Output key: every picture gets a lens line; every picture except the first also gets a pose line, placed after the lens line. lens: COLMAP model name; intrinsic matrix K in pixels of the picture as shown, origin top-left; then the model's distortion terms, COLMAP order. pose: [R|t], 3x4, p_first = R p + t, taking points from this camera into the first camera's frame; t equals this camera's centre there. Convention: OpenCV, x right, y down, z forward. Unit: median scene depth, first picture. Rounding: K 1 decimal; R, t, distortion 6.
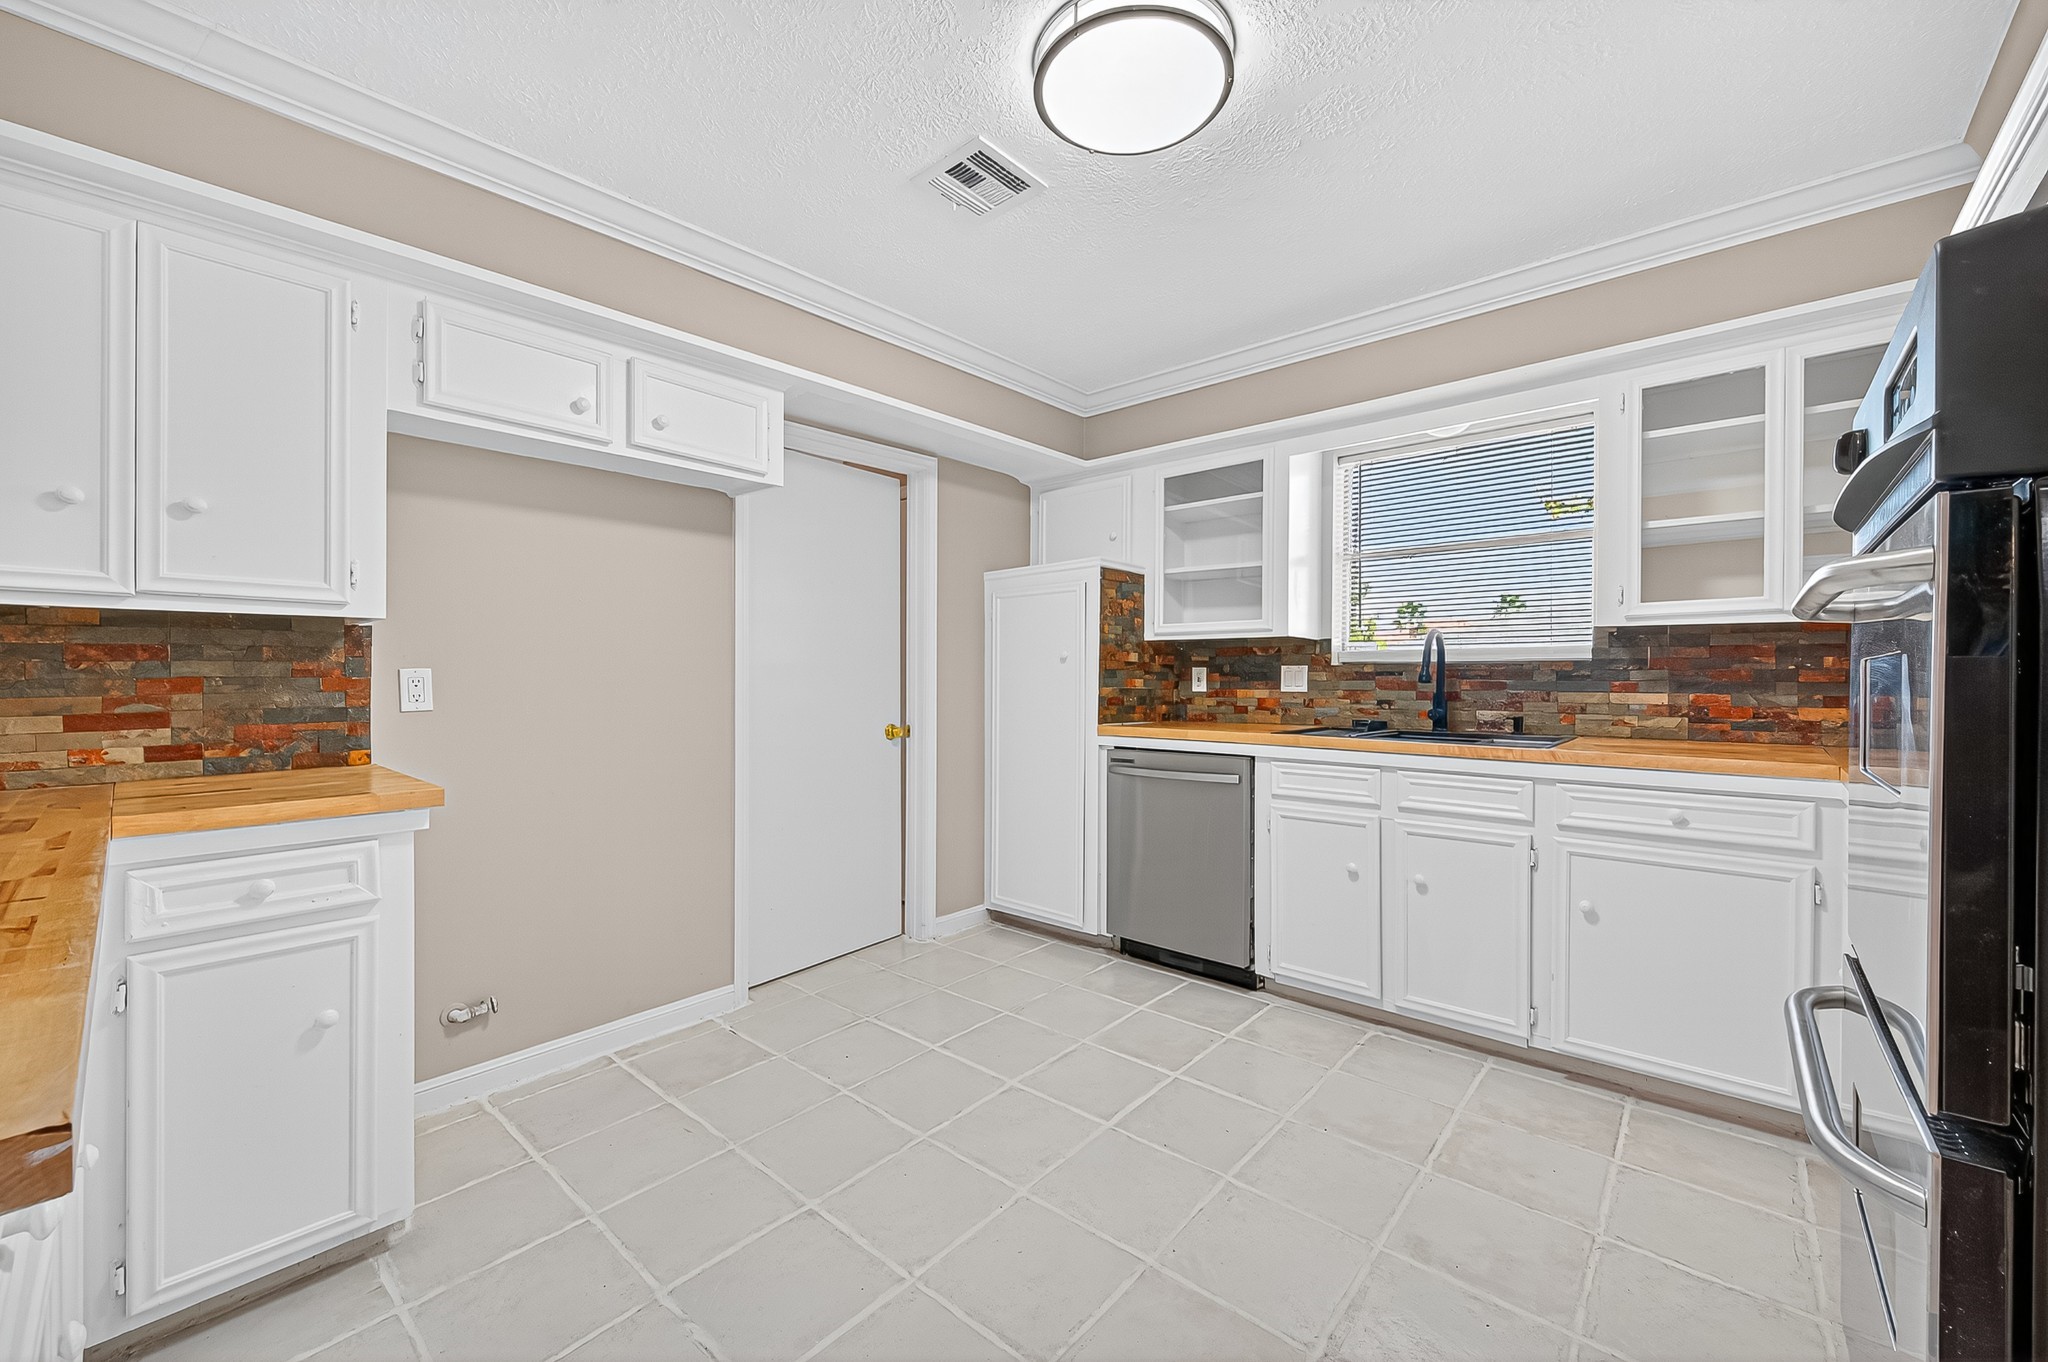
lens RADIAL K [[797.6, 0, 1020.3], [0, 797.6, 680.1], [0, 0, 1]] dist [0.007053, -0.000757]
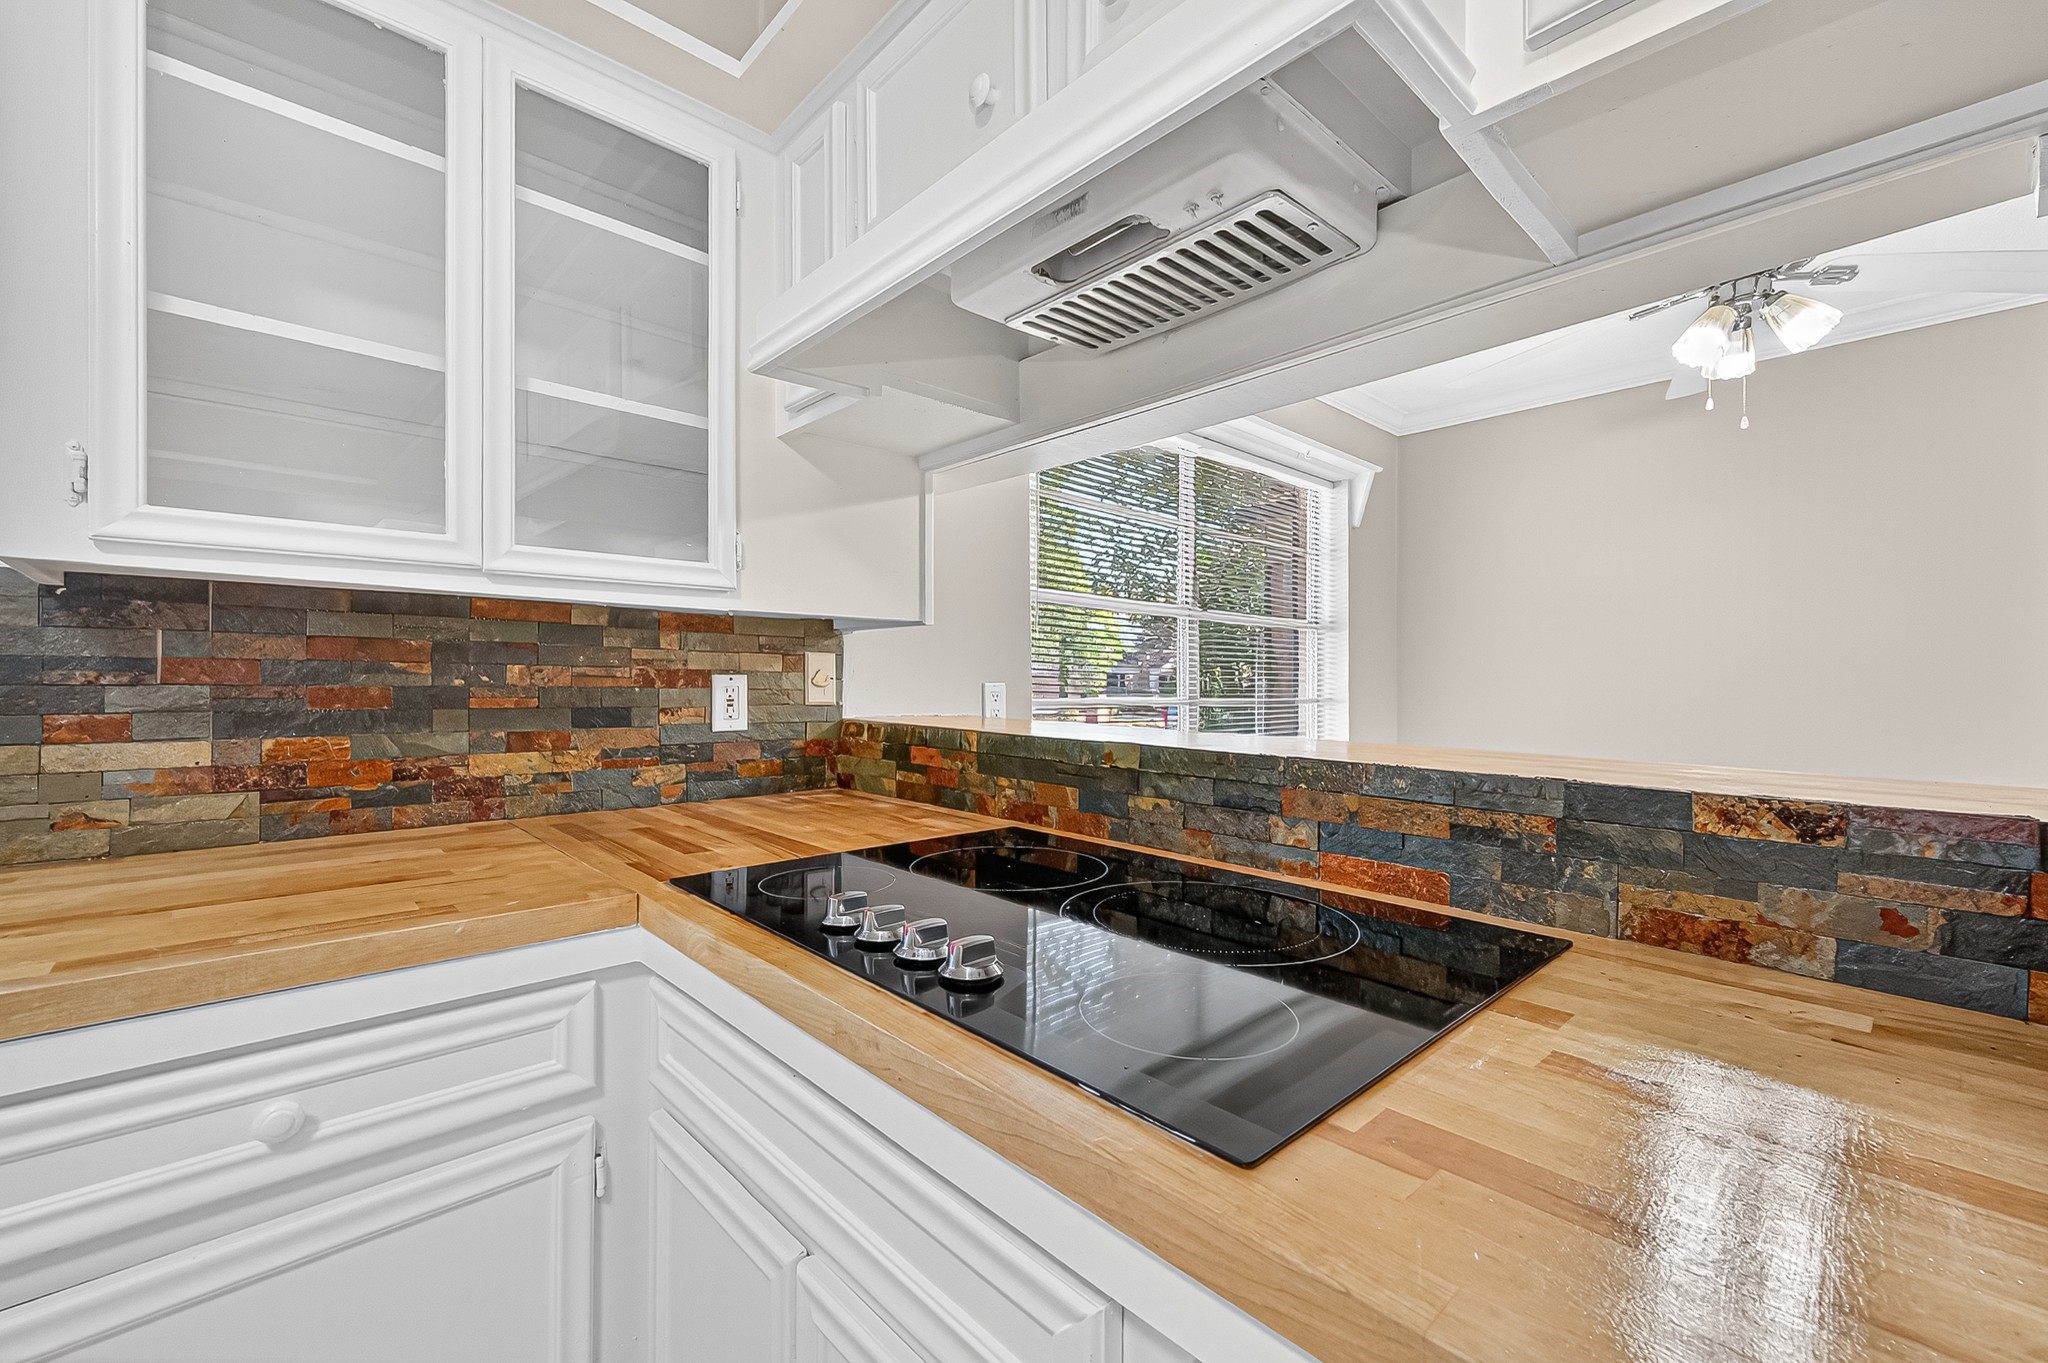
lens RADIAL K [[797.6, 0, 1013.1], [0, 797.6, 683.8], [0, 0, 1]] dist [0.007053, -0.000757]
pose [[0.063854, 0.003374, 0.997954, 0.431750], [0.002552, 0.999990, -0.003544, -0.012090], [-0.997956, 0.002773, 0.063845, 0.578128]]
